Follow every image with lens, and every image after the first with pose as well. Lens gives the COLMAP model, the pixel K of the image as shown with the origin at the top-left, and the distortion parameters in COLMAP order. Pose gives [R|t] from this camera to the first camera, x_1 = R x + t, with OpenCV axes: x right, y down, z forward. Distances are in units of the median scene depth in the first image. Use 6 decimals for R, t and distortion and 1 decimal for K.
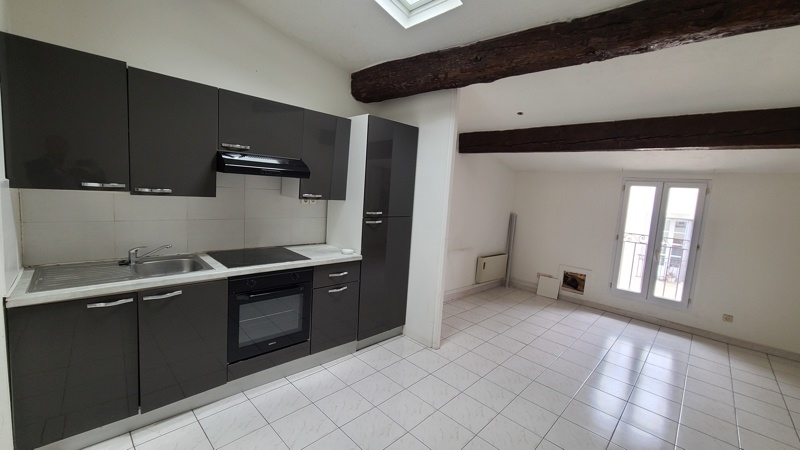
lens RADIAL K [[326.1, 0, 401.1], [0, 326.1, 223.2], [0, 0, 1]] dist [0.000352, -0.000015]
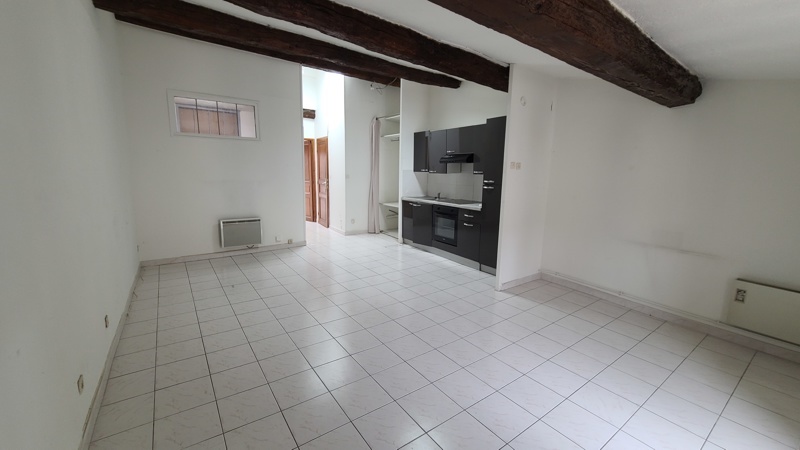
lens RADIAL K [[326.1, 0, 401.1], [0, 326.1, 223.2], [0, 0, 1]] dist [0.000352, -0.000015]
pose [[-0.174764, 0.084106, -0.981012, 1.536549], [-0.135800, 0.984764, 0.108620, 0.052576], [0.975200, 0.152204, -0.160680, 0.904603]]
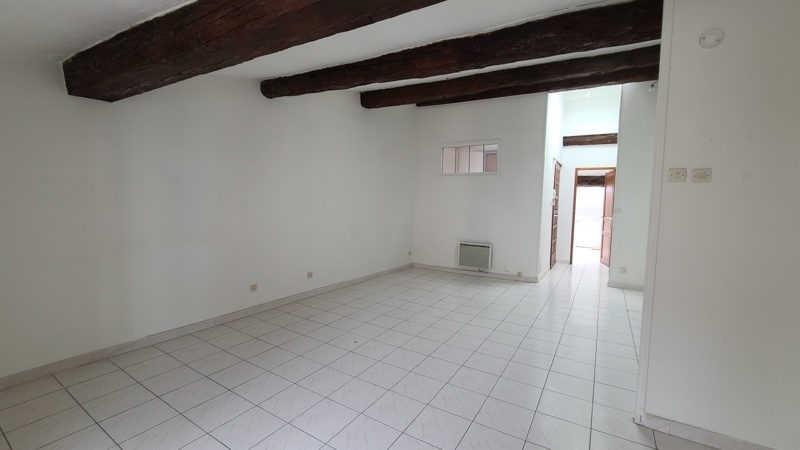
lens RADIAL K [[326.1, 0, 401.1], [0, 326.1, 223.2], [0, 0, 1]] dist [0.000352, -0.000015]
pose [[-0.971997, -0.080689, -0.220706, 0.757678], [-0.115529, 0.981944, 0.149797, -0.042104], [0.204634, 0.171100, -0.963768, 1.677656]]
